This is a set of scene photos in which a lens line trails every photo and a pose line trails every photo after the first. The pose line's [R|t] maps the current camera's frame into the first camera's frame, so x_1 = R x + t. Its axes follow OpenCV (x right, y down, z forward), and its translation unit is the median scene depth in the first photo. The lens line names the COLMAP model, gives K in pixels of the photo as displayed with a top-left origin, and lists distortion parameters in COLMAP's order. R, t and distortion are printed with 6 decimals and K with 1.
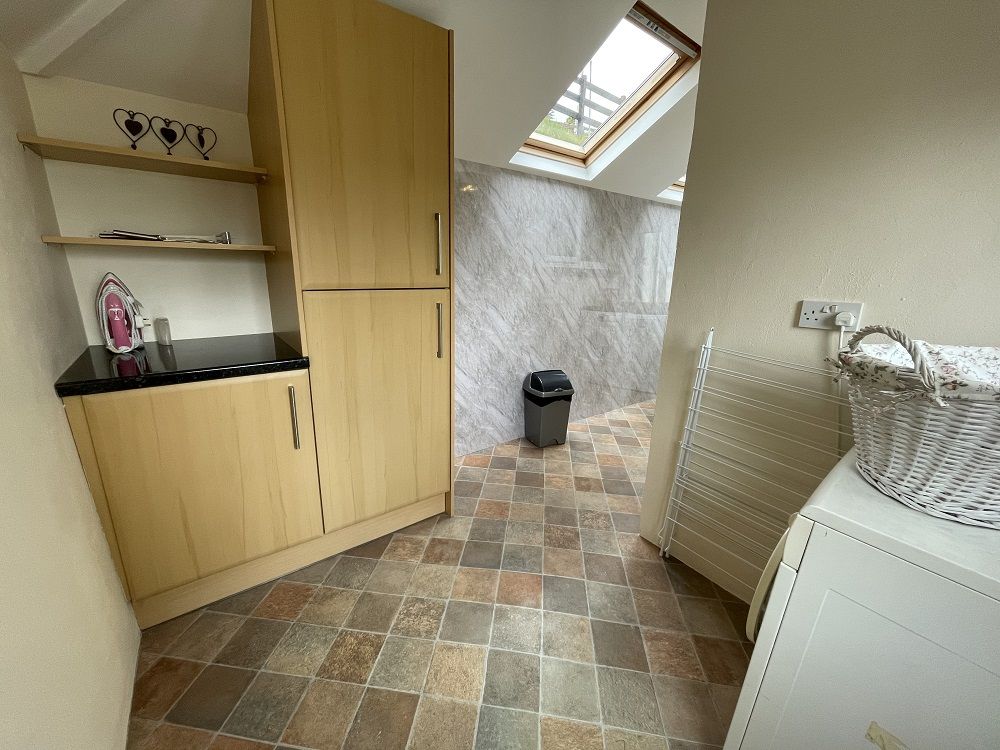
lens RADIAL K [[404.9, 0, 495.4], [0, 404.9, 374.0], [0, 0, 1]] dist [-0.000502, -0.002171]
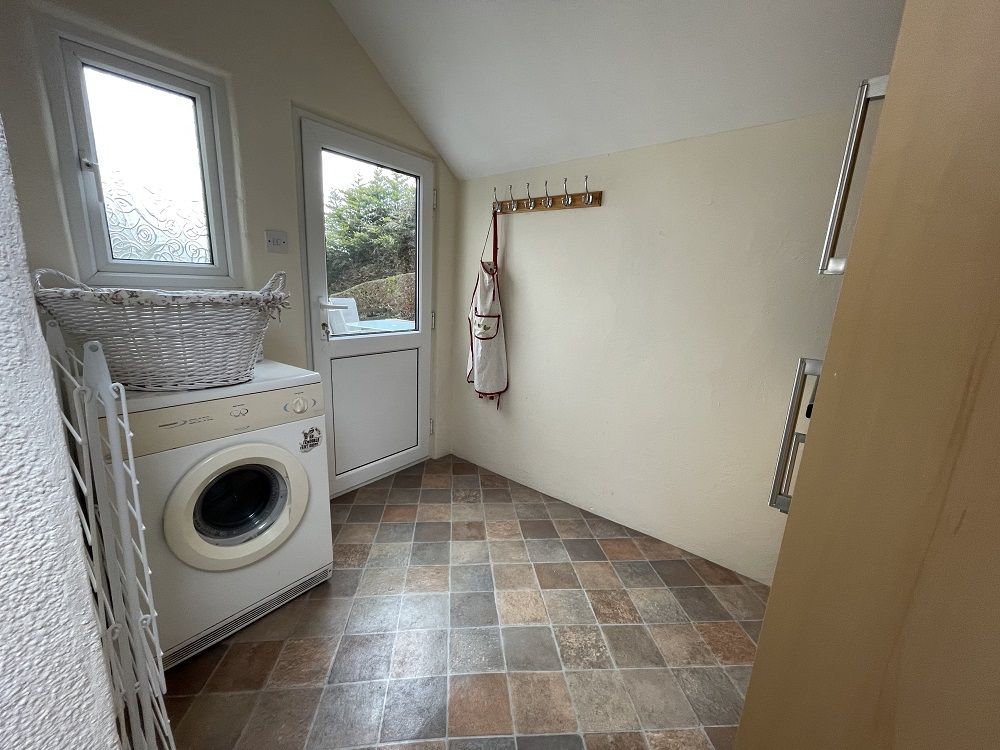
lens RADIAL K [[404.9, 0, 495.4], [0, 404.9, 374.0], [0, 0, 1]] dist [-0.000502, -0.002171]
pose [[-0.972171, -0.028492, -0.232534, 0.239117], [-0.135045, 0.879227, 0.456861, -0.337447], [0.191433, 0.475550, -0.858607, 1.499459]]
